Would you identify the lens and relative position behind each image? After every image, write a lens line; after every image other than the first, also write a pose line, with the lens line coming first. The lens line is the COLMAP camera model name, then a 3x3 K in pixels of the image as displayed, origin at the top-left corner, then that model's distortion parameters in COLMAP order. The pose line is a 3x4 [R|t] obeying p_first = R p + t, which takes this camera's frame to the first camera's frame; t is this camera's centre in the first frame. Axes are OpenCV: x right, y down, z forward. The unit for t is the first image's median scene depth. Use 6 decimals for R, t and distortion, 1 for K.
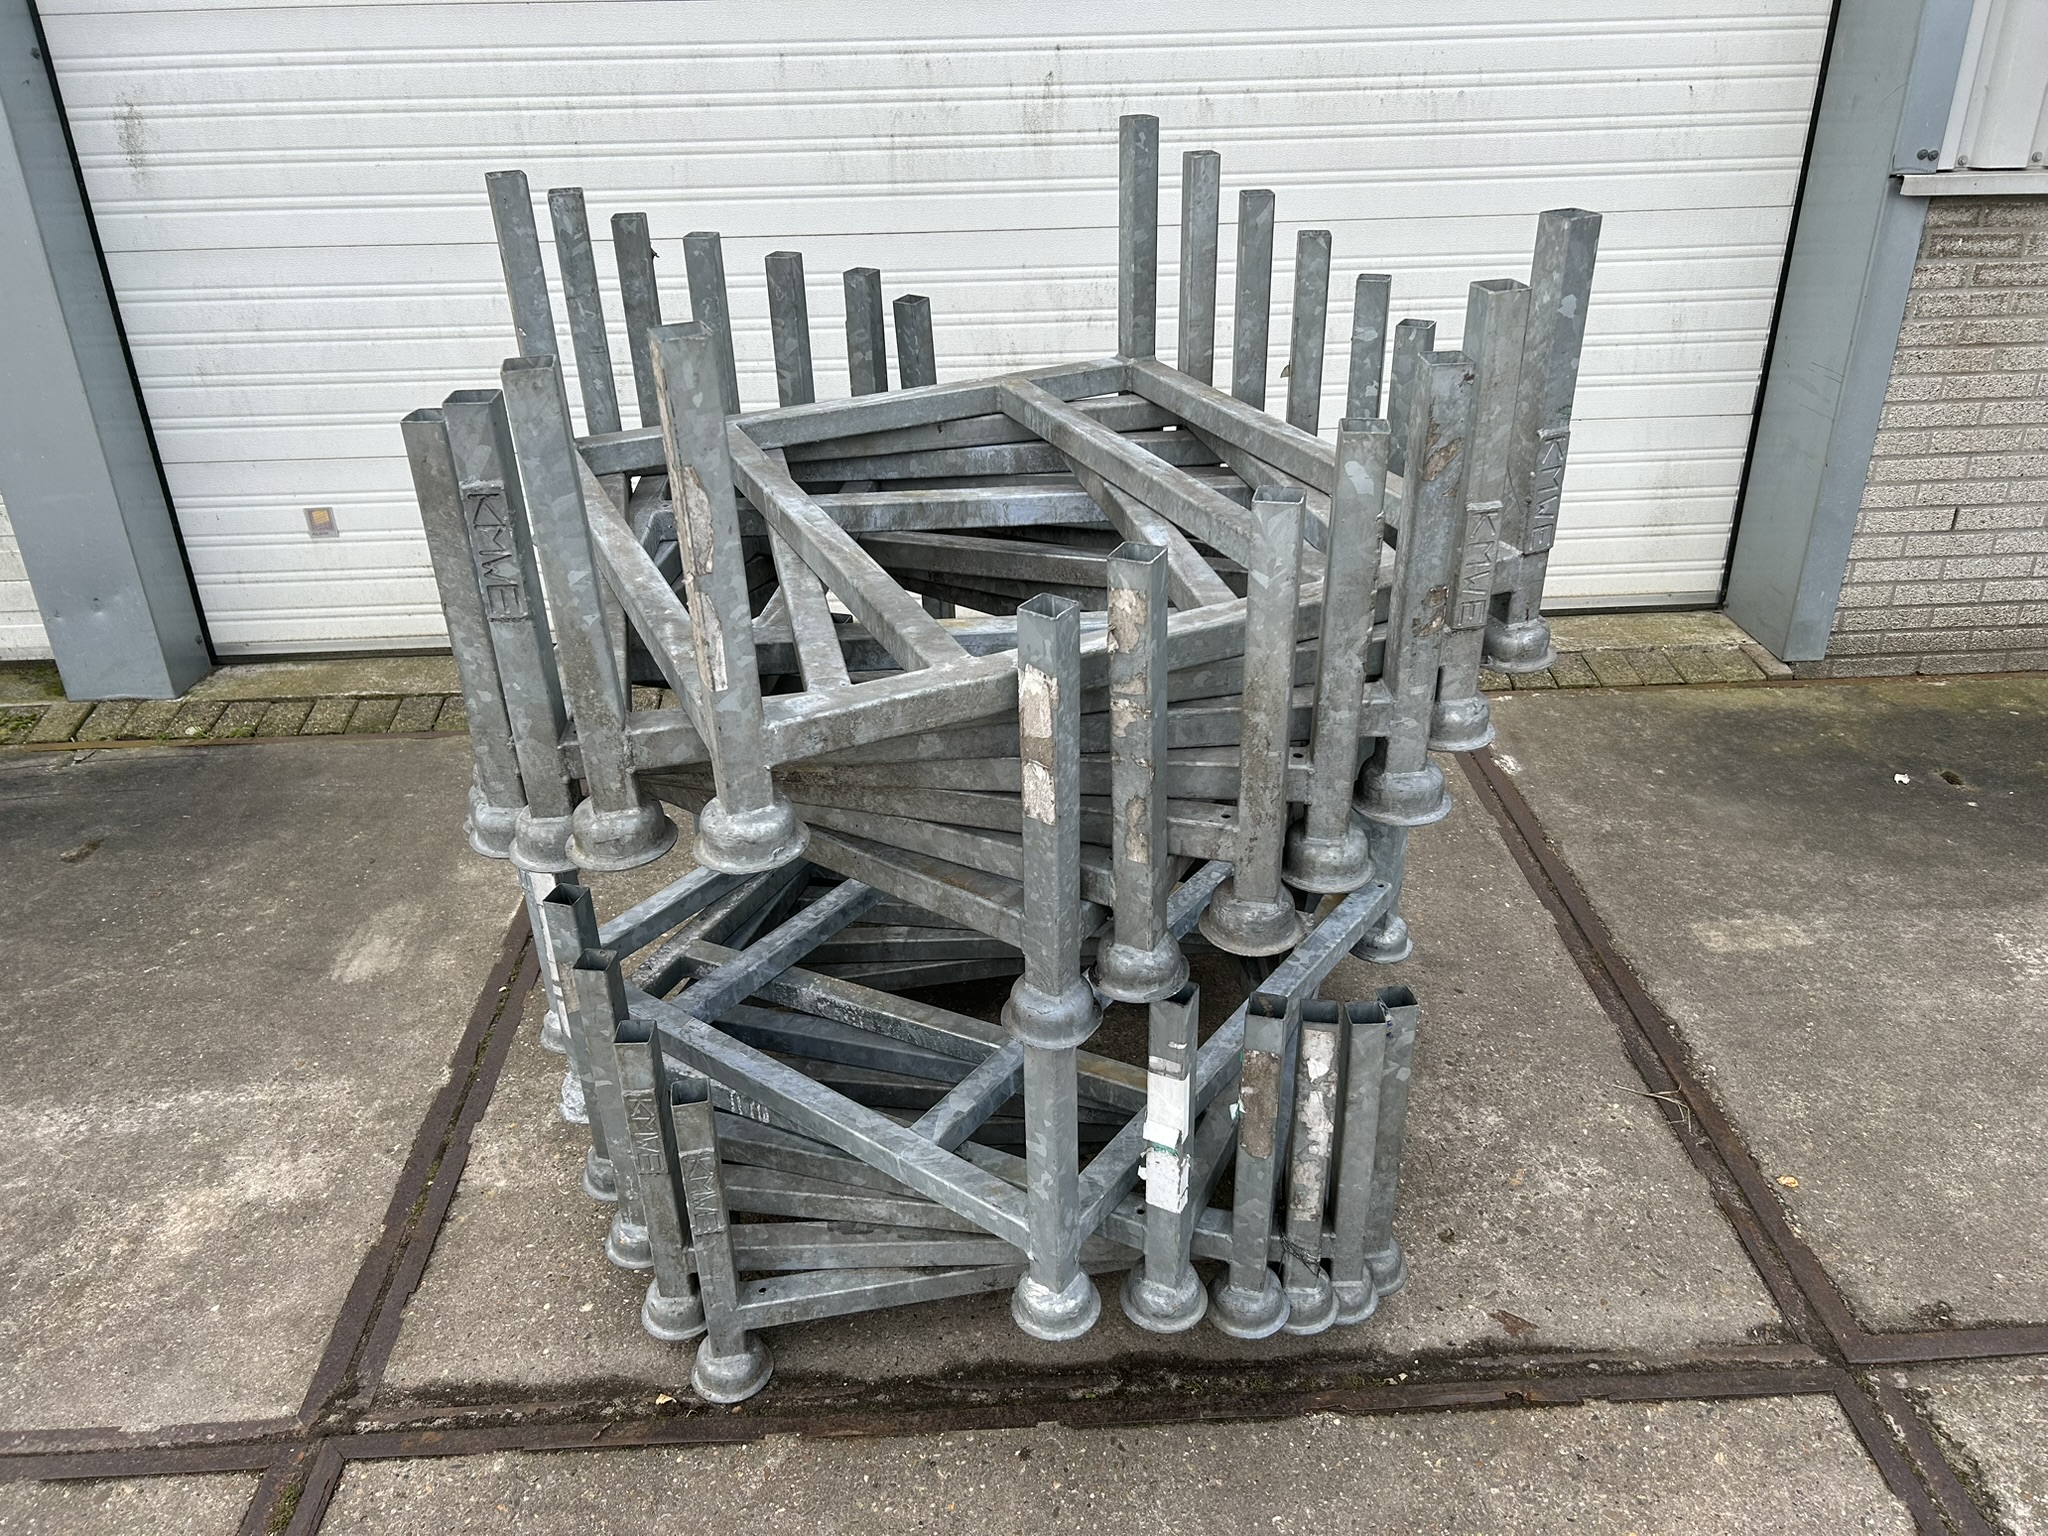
lens RADIAL K [[1551.4, 0, 1032.6], [0, 1551.4, 778.5], [0, 0, 1]] dist [0.045691, -0.048433]
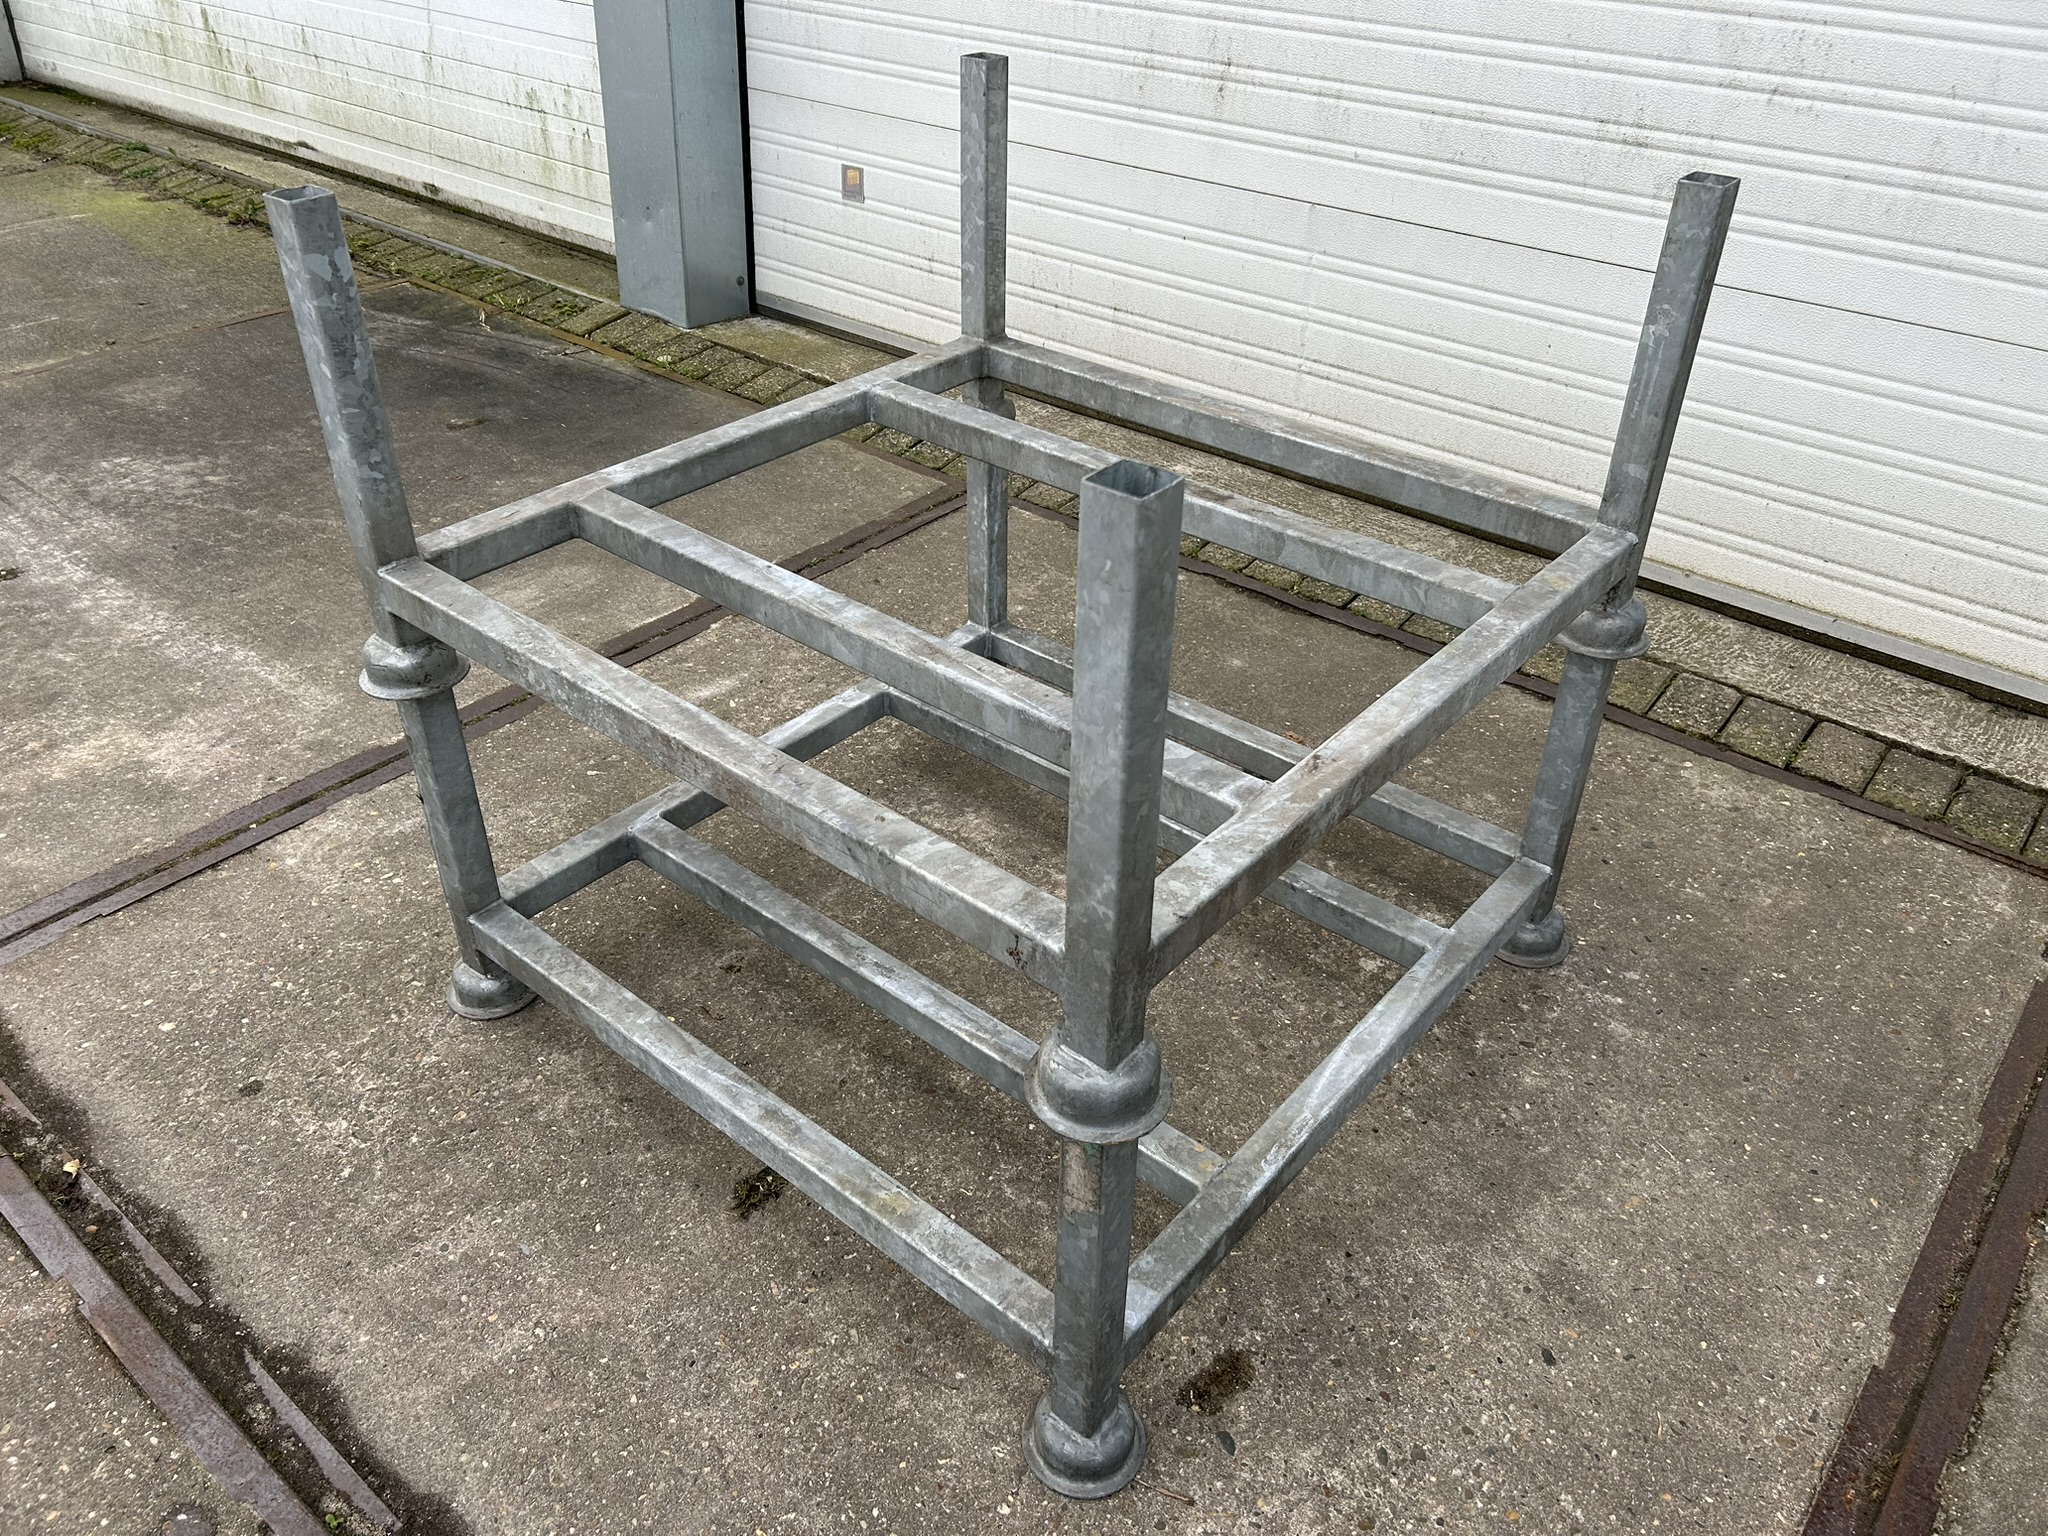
lens RADIAL K [[1551.4, 0, 1018.8], [0, 1551.4, 757.4], [0, 0, 1]] dist [0.045691, -0.048433]
pose [[0.739274, 0.398175, -0.543076, 0.396299], [-0.357228, 0.915520, 0.184961, -0.094616], [0.570844, 0.057266, 0.819059, 0.516004]]
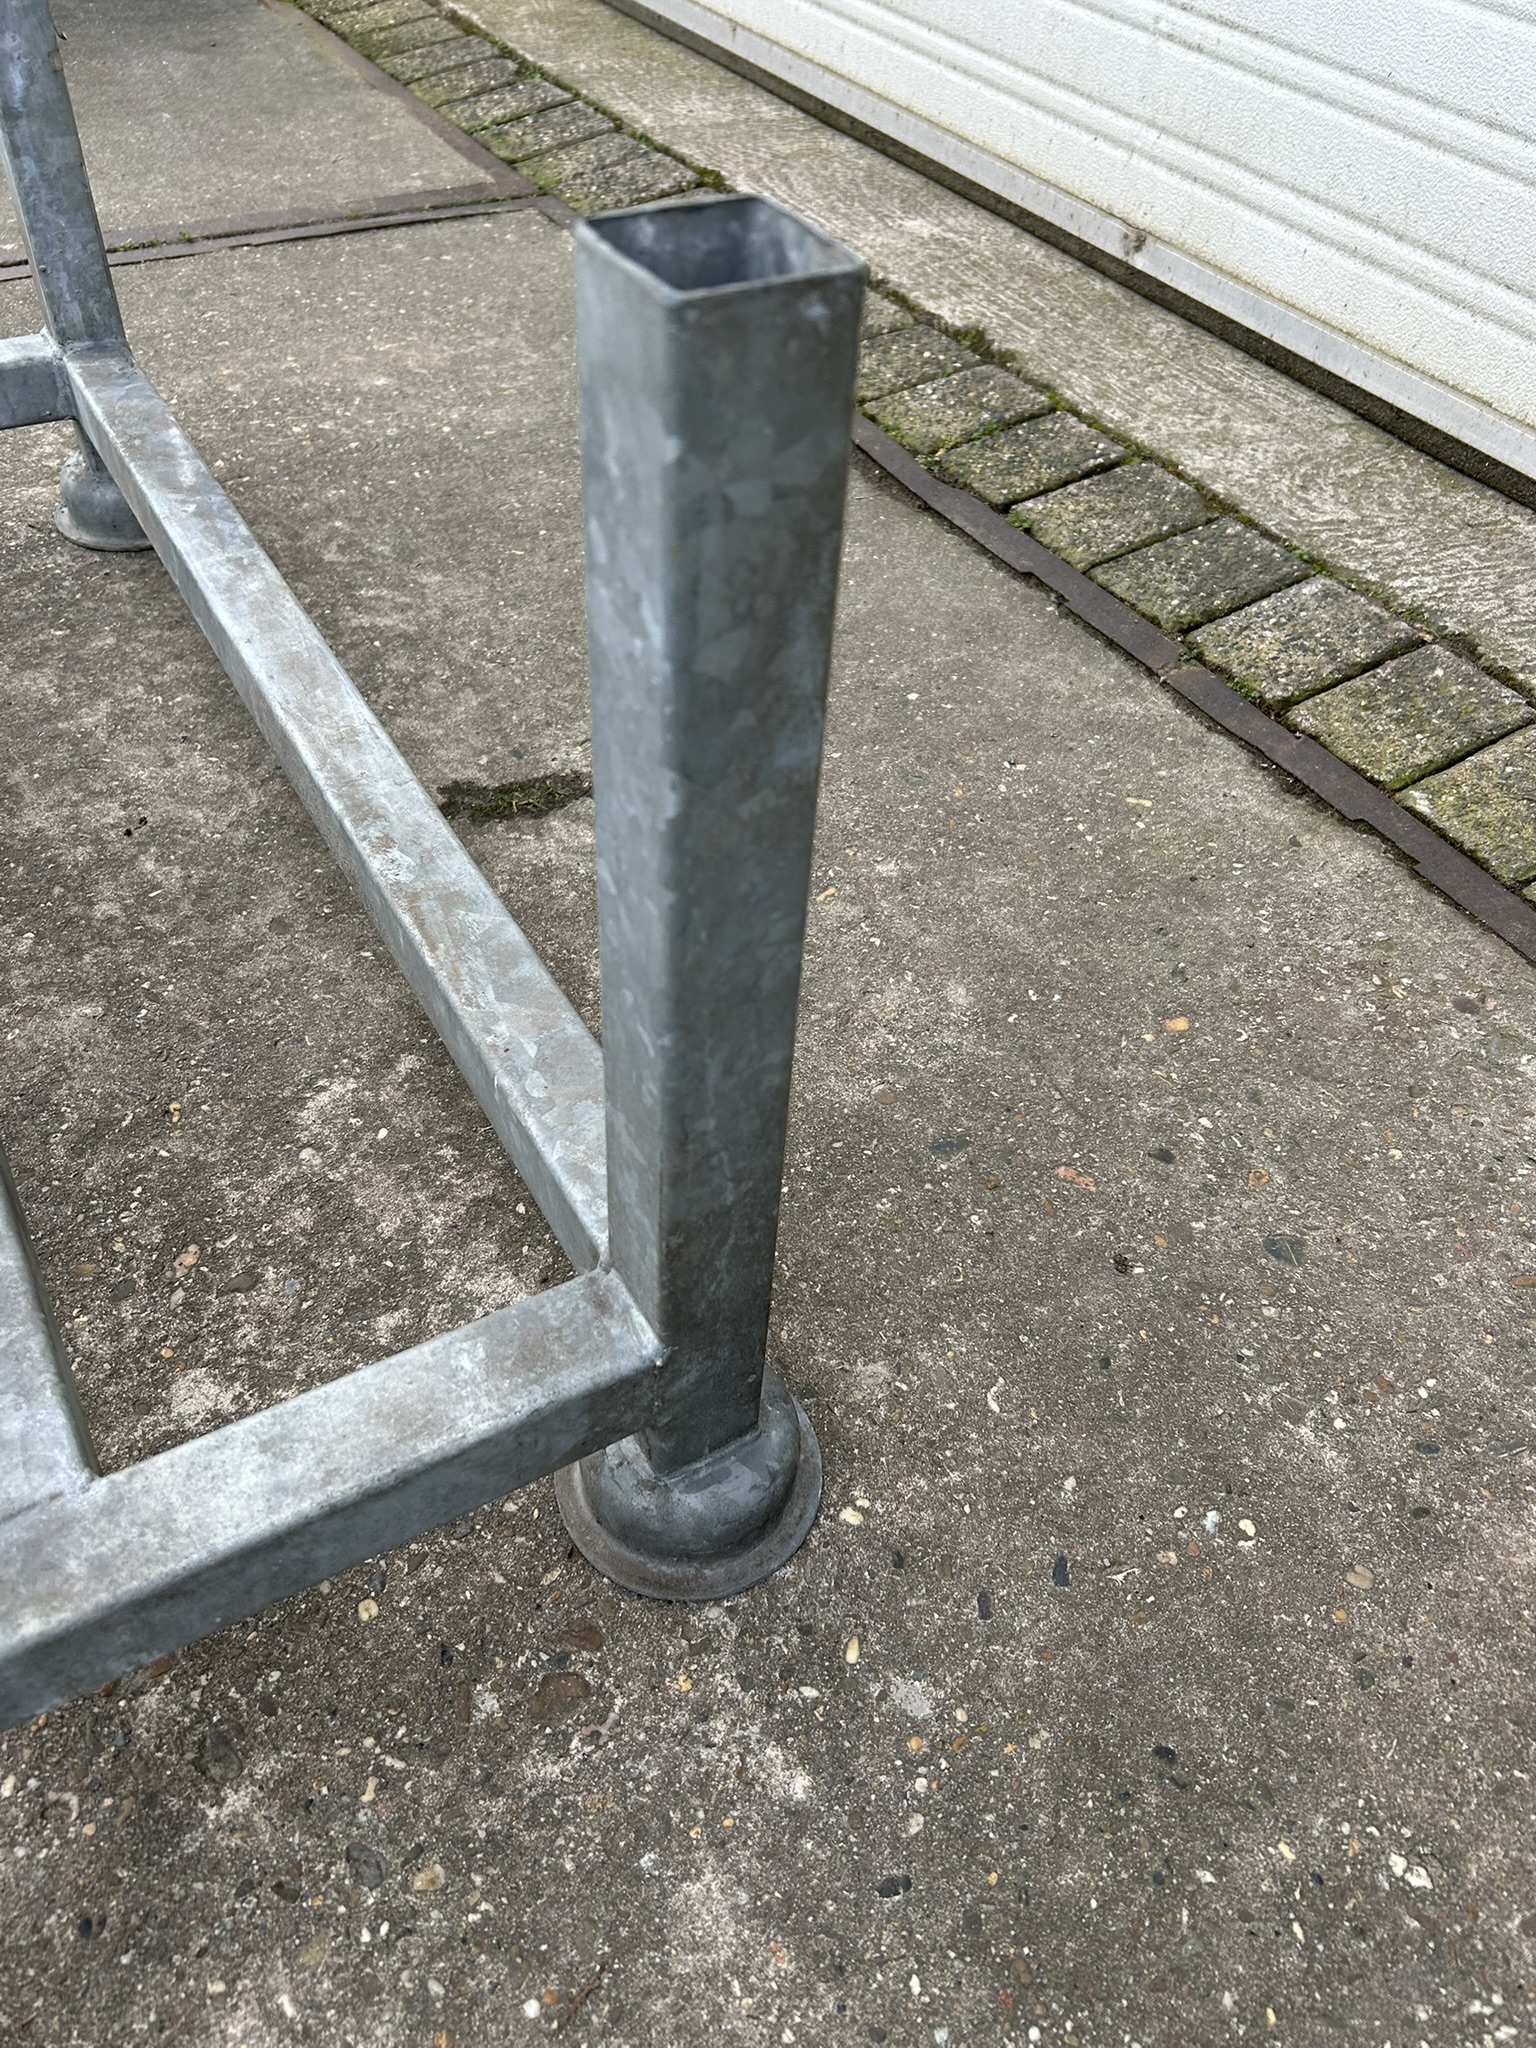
lens RADIAL K [[1551.4, 0, 770.0], [0, 1551.4, 1011.5], [0, 0, 1]] dist [0.045691, -0.048433]
pose [[0.471975, 0.652047, -0.593358, 0.305780], [-0.492110, 0.753279, 0.436346, -0.132059], [0.731483, 0.086053, 0.676408, 1.149166]]
